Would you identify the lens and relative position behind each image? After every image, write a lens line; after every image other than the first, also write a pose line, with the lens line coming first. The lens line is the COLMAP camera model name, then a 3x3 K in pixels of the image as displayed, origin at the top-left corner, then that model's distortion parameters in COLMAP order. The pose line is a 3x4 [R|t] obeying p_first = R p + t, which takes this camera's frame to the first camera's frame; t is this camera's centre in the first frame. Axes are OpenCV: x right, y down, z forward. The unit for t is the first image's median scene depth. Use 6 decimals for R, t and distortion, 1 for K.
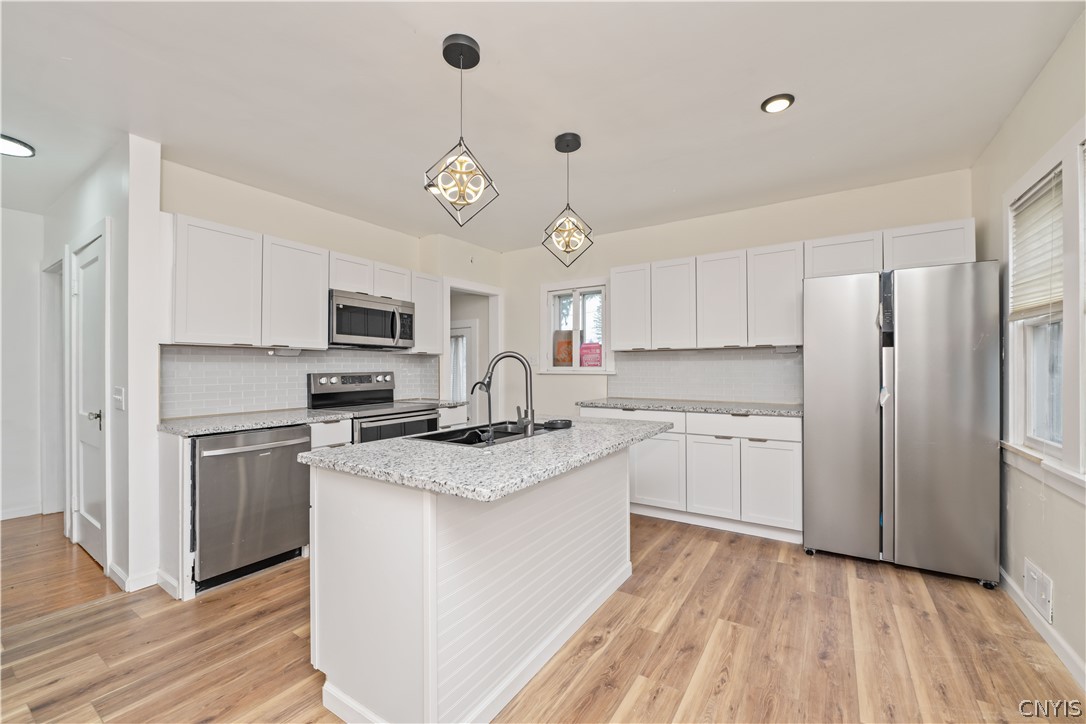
lens RADIAL K [[434.4, 0, 550.2], [0, 434.4, 365.7], [0, 0, 1]] dist [-0.011903, -0.000289]
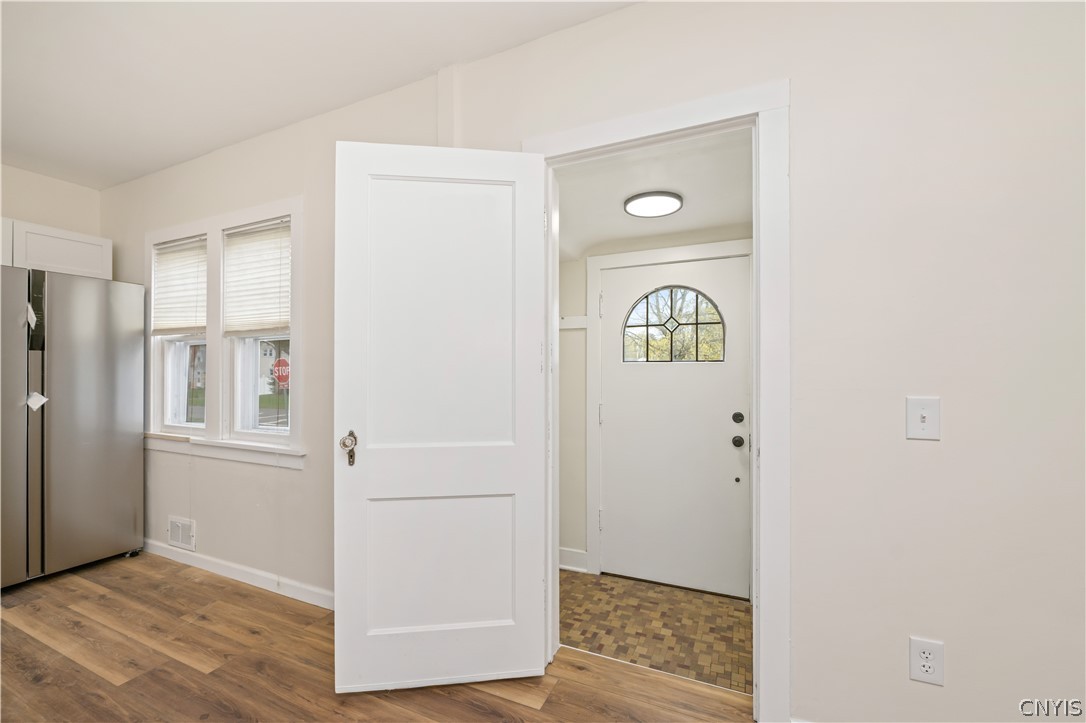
lens RADIAL K [[447.2, 0, 546.8], [0, 447.2, 370.0], [0, 0, 1]] dist [0.000259, -0.000106]
pose [[-0.139220, 0.003919, 0.990254, -0.393680], [-0.004208, 0.999981, -0.004550, -0.001274], [-0.990253, -0.004800, -0.139201, 0.029927]]
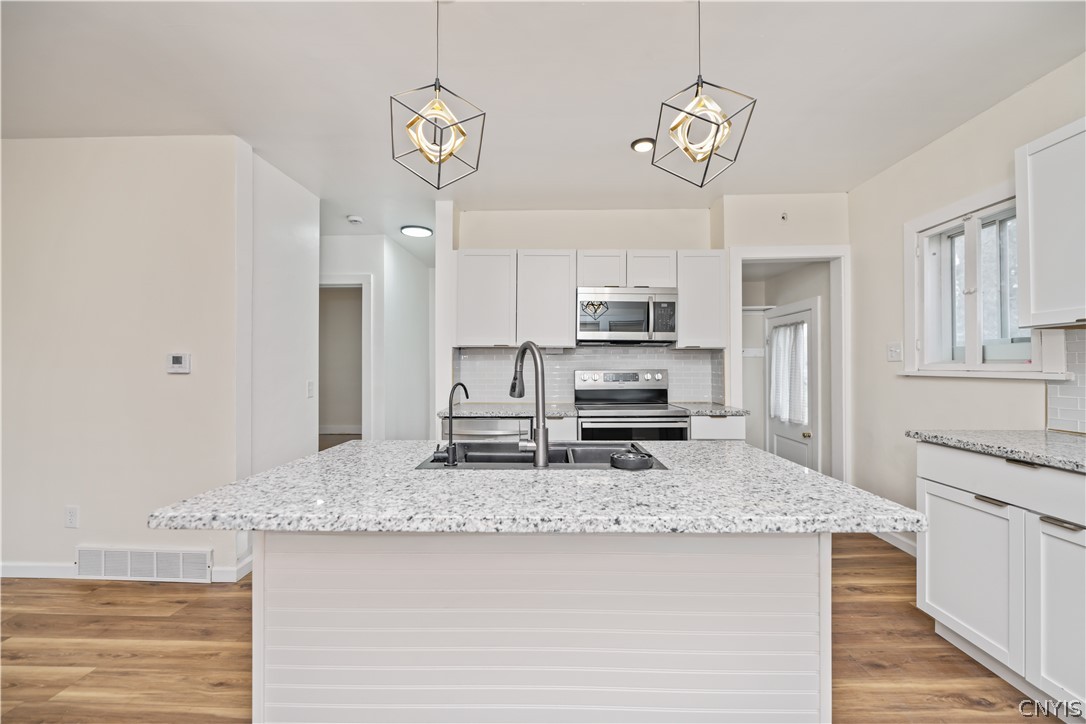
lens RADIAL K [[433.6, 0, 548.5], [0, 433.6, 364.4], [0, 0, 1]] dist [-0.000034, -0.000105]
pose [[0.531063, 0.000540, -0.847332, 0.459382], [0.002000, 0.999996, 0.001891, 0.002582], [0.847330, -0.002699, 0.531060, 0.586313]]
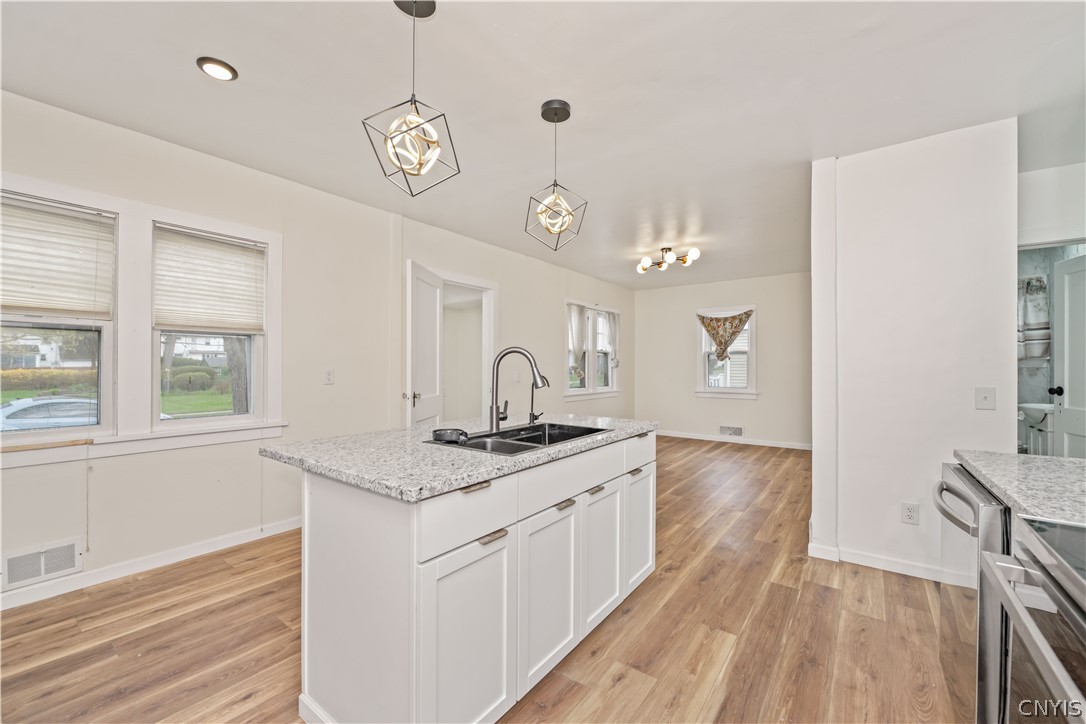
lens RADIAL K [[433.6, 0, 548.5], [0, 433.6, 364.4], [0, 0, 1]] dist [-0.000034, -0.000105]
pose [[-0.998009, -0.000494, 0.063068, -0.209700], [-0.001141, 0.999947, -0.010219, 0.014028], [-0.063060, -0.010270, -0.997957, 1.781358]]
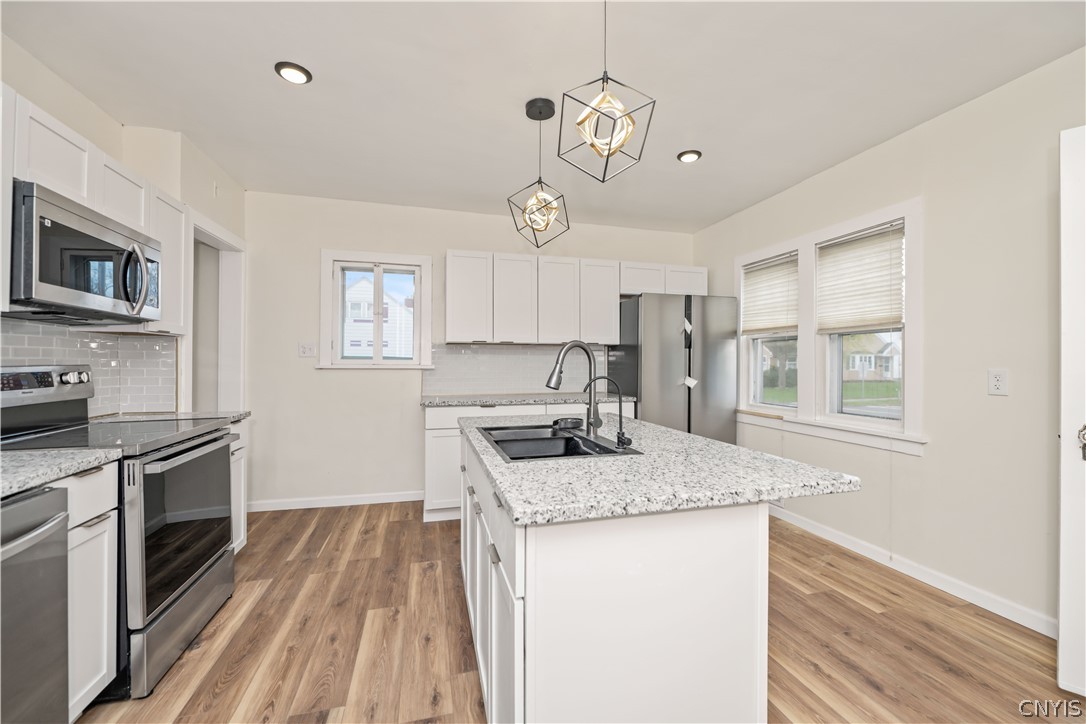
lens RADIAL K [[442.5, 0, 550.7], [0, 442.5, 359.3], [0, 0, 1]] dist [-0.008641, -0.000339]
pose [[0.661795, 0.012855, 0.749575, -0.696359], [-0.011364, 0.999910, -0.007115, 0.009040], [-0.749599, -0.003810, 0.661882, 0.420587]]
